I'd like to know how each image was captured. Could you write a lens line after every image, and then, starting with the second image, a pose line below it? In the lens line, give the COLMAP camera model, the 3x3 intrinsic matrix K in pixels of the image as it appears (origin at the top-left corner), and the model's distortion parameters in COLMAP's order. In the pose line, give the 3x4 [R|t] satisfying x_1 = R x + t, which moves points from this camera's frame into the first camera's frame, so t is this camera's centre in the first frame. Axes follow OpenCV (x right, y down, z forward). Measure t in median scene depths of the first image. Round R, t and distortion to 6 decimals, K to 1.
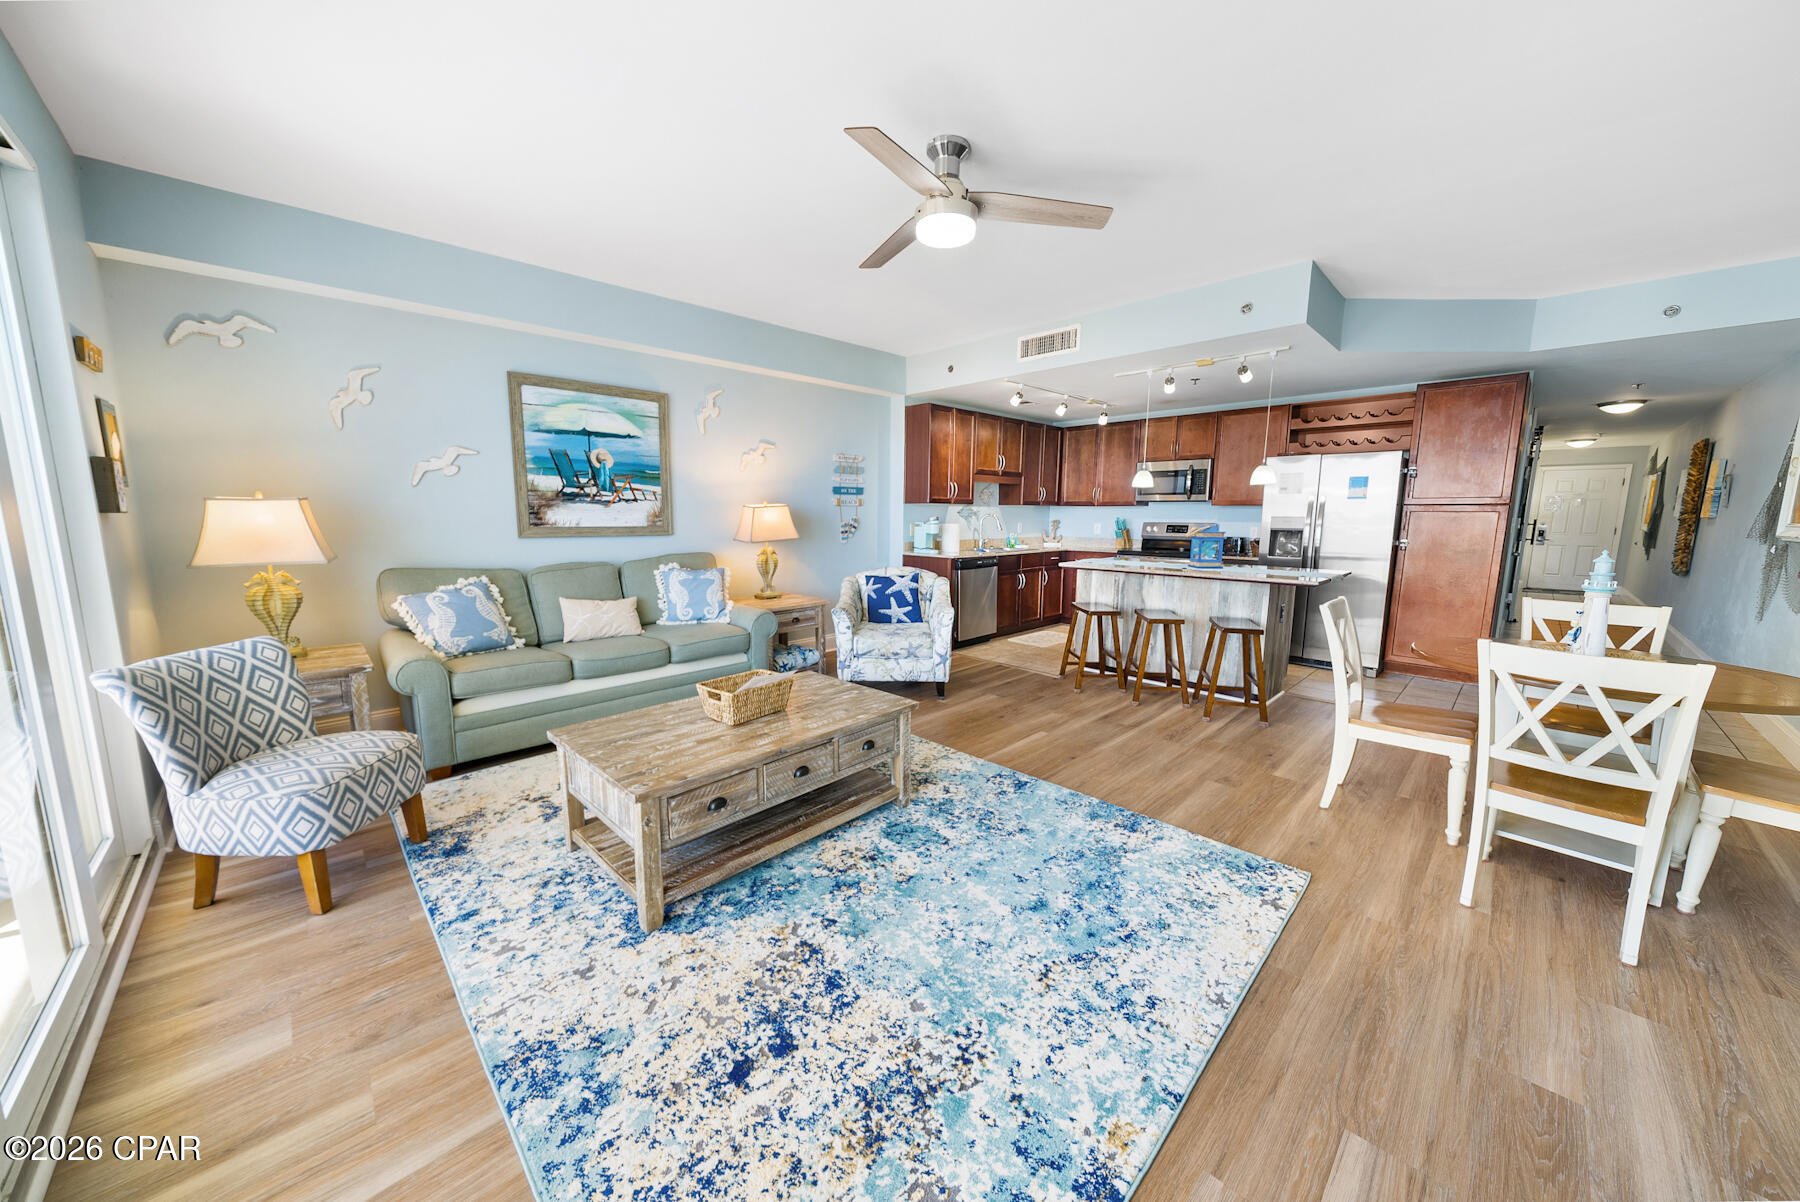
lens RADIAL K [[618.2, 0, 901.8], [0, 618.2, 603.2], [0, 0, 1]] dist [-0.001921, 0.000063]
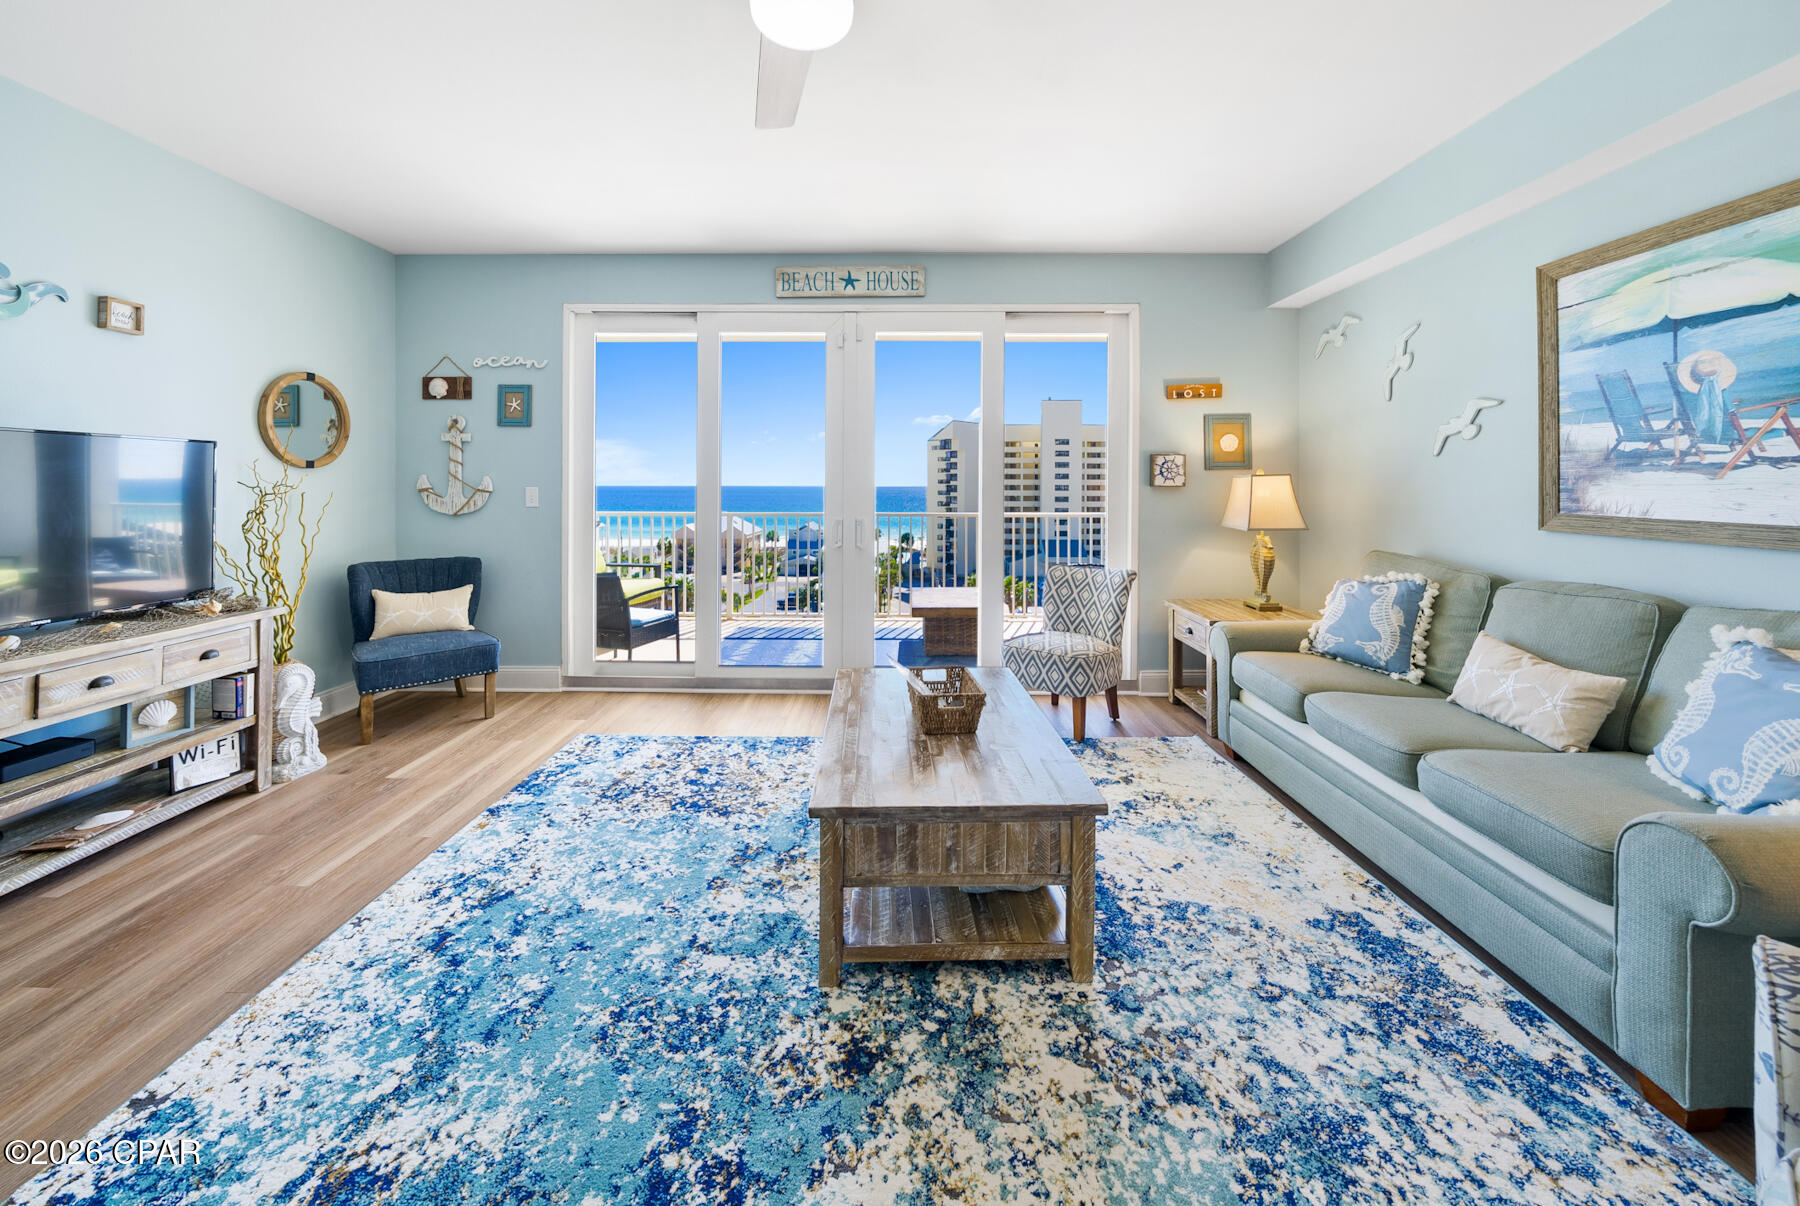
lens RADIAL K [[618.2, 0, 883.3], [0, 618.2, 477.8], [0, 0, 1]] dist [-0.001921, 0.000063]
pose [[-0.699520, -0.008329, -0.714564, 0.246872], [-0.106619, 0.989957, 0.092835, -0.131531], [0.706614, 0.141126, -0.693383, 0.873285]]
